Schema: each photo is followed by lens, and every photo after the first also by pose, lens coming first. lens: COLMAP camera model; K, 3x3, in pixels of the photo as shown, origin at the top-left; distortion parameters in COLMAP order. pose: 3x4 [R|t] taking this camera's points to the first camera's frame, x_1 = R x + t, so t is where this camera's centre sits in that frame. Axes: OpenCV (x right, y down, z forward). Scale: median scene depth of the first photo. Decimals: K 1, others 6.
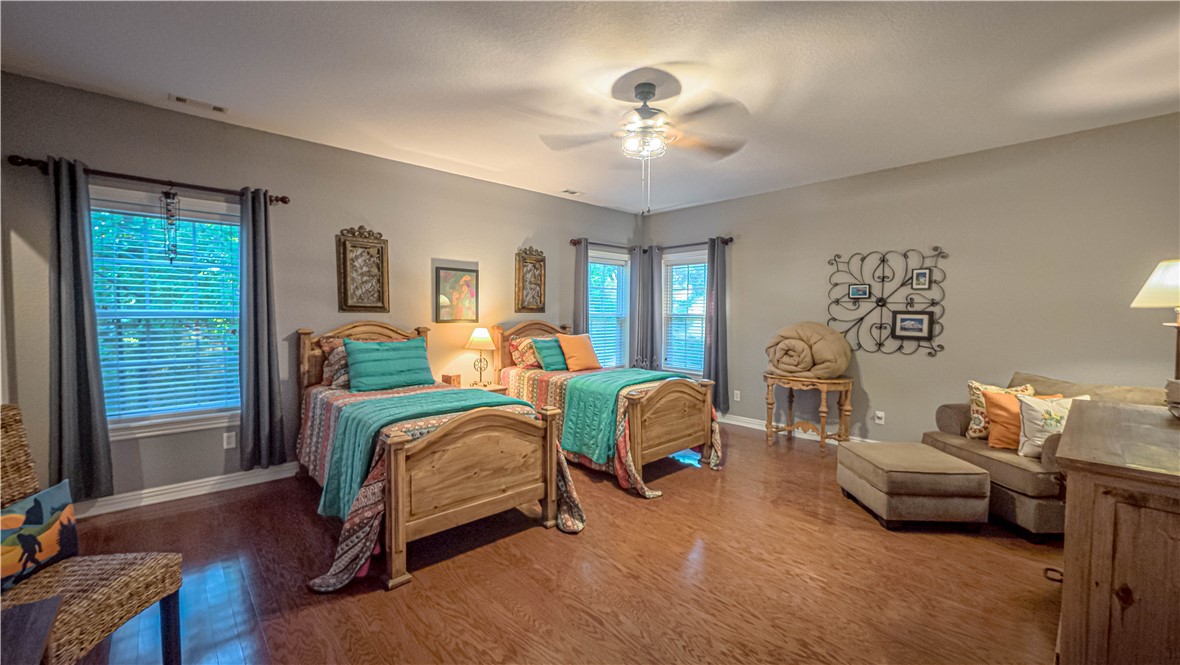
lens RADIAL K [[460.5, 0, 589.0], [0, 460.5, 331.1], [0, 0, 1]] dist [0.001702, 0.000104]
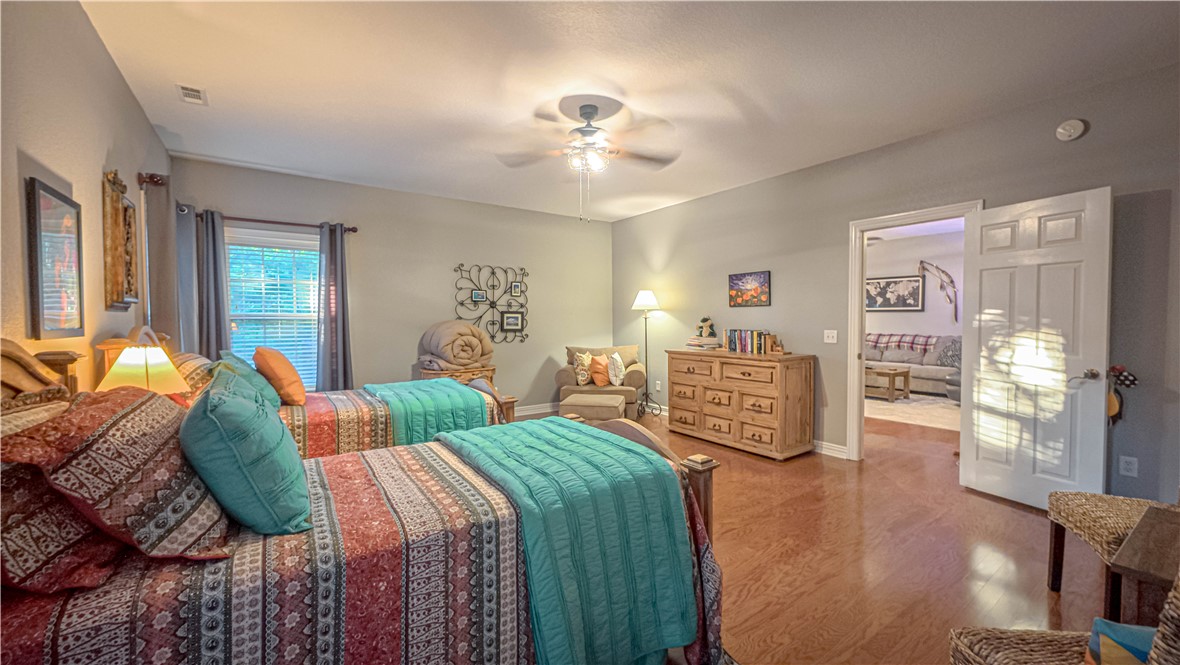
lens RADIAL K [[460.5, 0, 582.5], [0, 460.5, 326.9], [0, 0, 1]] dist [0.001702, 0.000104]
pose [[0.145736, -0.028766, 0.988905, -0.643273], [0.043772, 0.998786, 0.022603, -0.017646], [-0.988355, 0.039992, 0.146818, 0.562571]]
